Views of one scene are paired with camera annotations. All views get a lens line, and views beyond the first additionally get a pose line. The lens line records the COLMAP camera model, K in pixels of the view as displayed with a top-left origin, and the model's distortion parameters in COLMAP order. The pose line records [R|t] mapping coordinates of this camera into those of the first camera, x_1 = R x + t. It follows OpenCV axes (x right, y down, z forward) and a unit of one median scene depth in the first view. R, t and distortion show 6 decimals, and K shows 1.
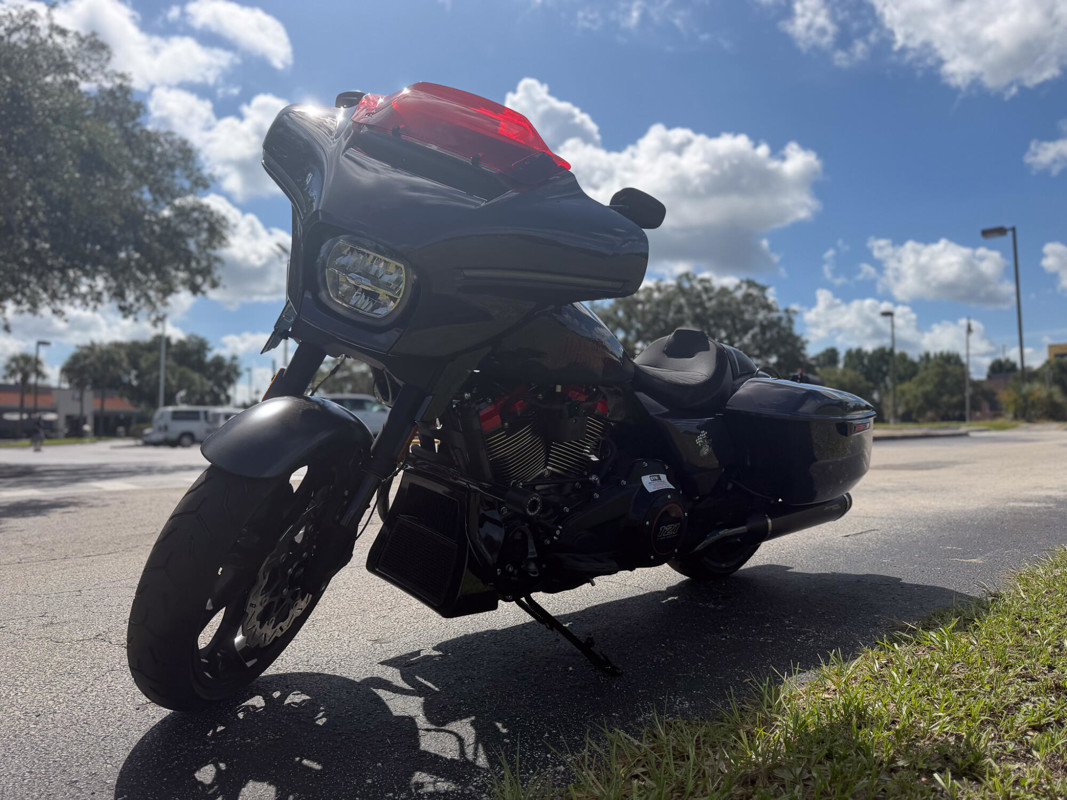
lens RADIAL K [[757.8, 0, 531.0], [0, 757.8, 413.6], [0, 0, 1]] dist [0.031053, -0.001365]
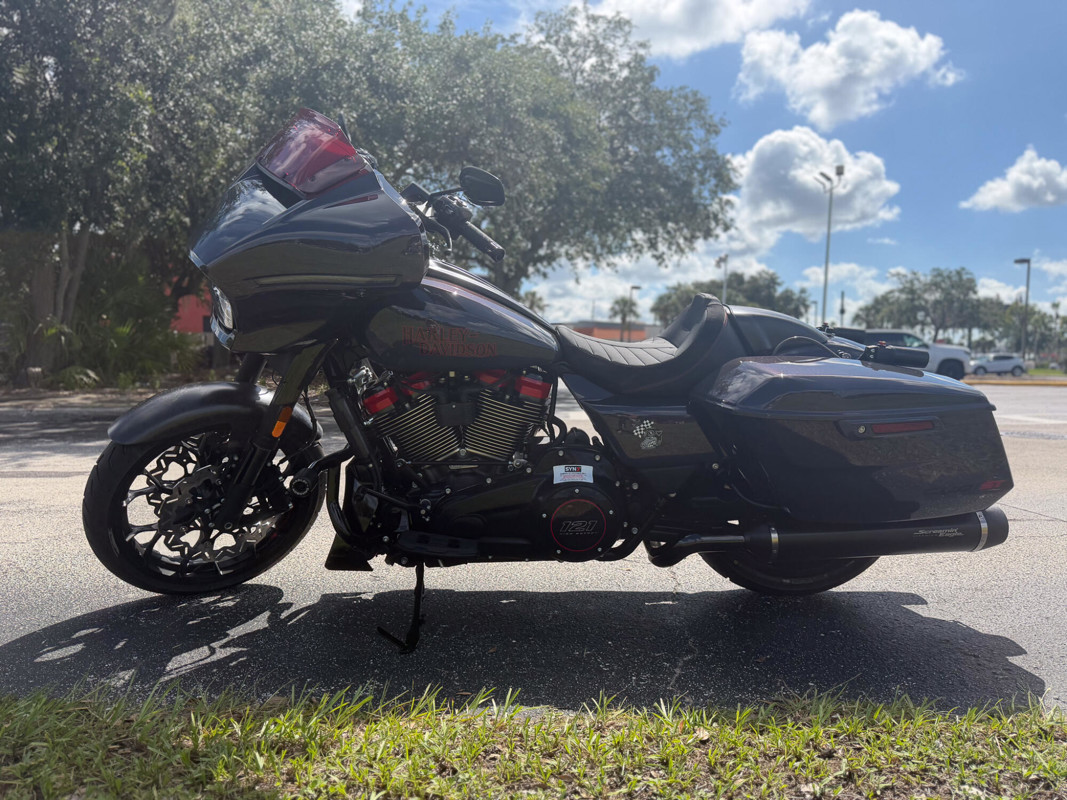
lens RADIAL K [[758.5, 0, 525.7], [0, 758.5, 401.2], [0, 0, 1]] dist [-0.005996, 0.003614]
pose [[0.745838, 0.046967, -0.664469, 0.567711], [0.001562, 0.997385, 0.072252, -0.050196], [0.666125, -0.054926, 0.743814, 0.214470]]
